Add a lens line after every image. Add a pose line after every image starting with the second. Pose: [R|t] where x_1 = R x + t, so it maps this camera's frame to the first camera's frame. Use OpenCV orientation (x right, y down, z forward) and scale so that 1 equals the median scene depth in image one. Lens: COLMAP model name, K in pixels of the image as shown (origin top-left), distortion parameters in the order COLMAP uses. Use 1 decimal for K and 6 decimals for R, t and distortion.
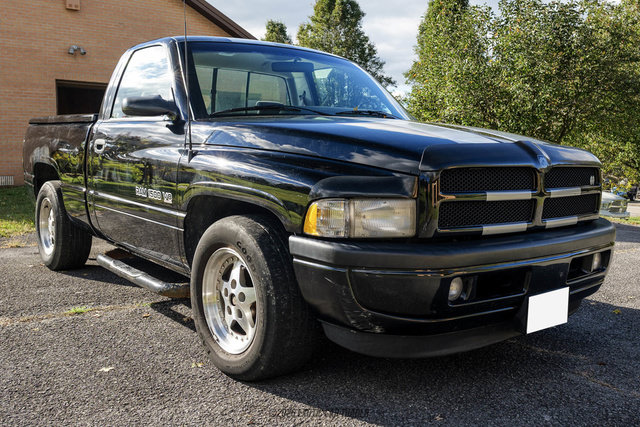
lens RADIAL K [[531.0, 0, 321.2], [0, 531.0, 229.4], [0, 0, 1]] dist [0.000947, -0.006772]
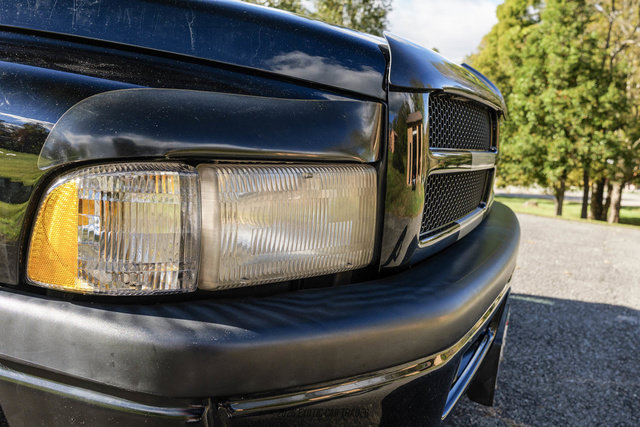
lens RADIAL K [[531.0, 0, 321.2], [0, 531.0, 229.4], [0, 0, 1]] dist [0.000947, -0.006772]
pose [[0.891658, -0.044260, 0.450540, -0.020471], [0.022376, 0.998302, 0.053787, -0.034794], [-0.452156, -0.037878, 0.891134, 0.686878]]
